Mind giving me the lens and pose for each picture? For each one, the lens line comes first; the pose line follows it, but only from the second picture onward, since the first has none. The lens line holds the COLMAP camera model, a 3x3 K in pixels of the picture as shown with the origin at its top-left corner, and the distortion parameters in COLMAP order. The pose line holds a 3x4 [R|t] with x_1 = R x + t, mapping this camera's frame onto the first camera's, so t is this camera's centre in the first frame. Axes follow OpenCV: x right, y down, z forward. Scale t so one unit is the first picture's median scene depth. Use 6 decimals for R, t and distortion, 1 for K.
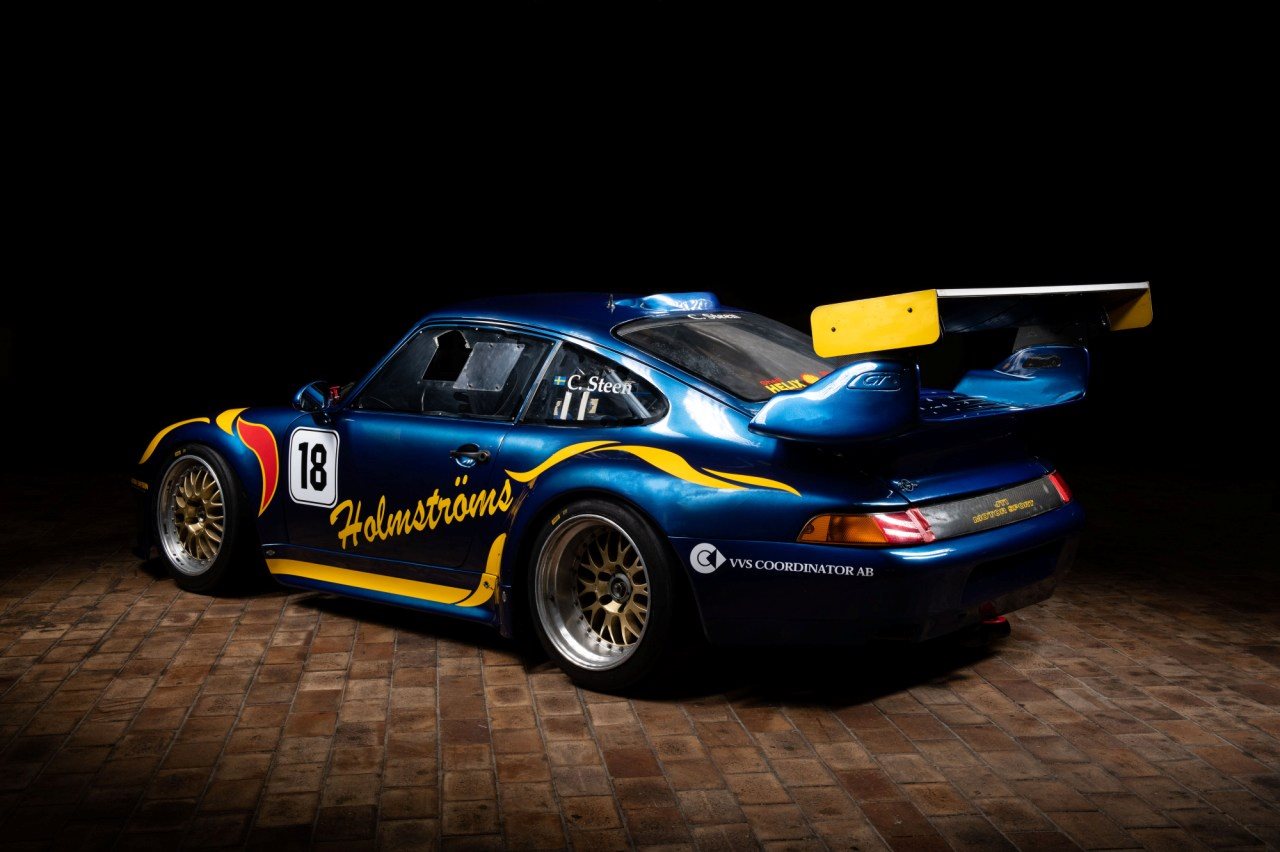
lens RADIAL K [[1581.5, 0, 640.0], [0, 1581.5, 426.0], [0, 0, 1]] dist [0.108430, 0.010380]
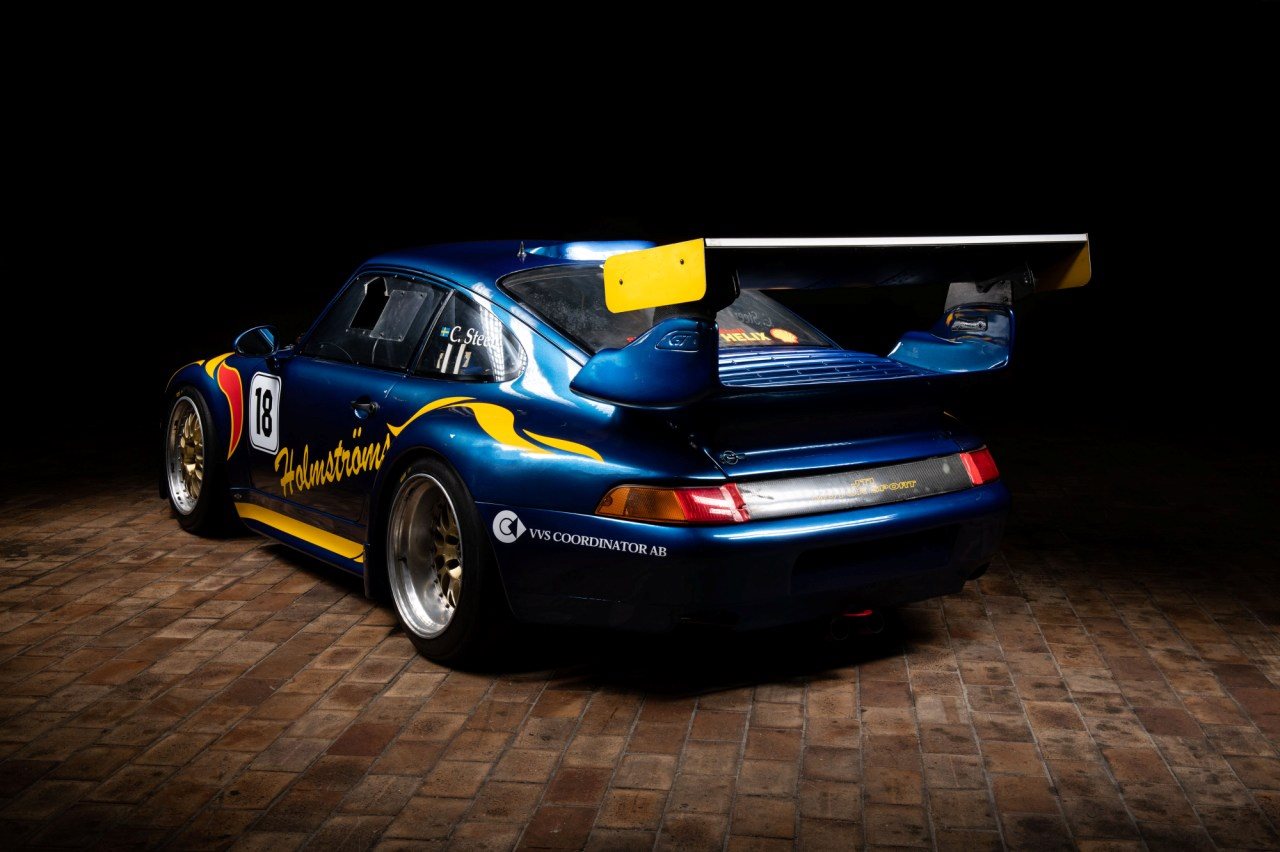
lens RADIAL K [[1581.5, 0, 640.0], [0, 1581.5, 426.0], [0, 0, 1]] dist [0.108430, 0.010380]
pose [[0.966732, 0.039702, -0.252693, 0.301005], [-0.031976, 0.998889, 0.034612, -0.008735], [0.253786, -0.025380, 0.966927, 0.105833]]
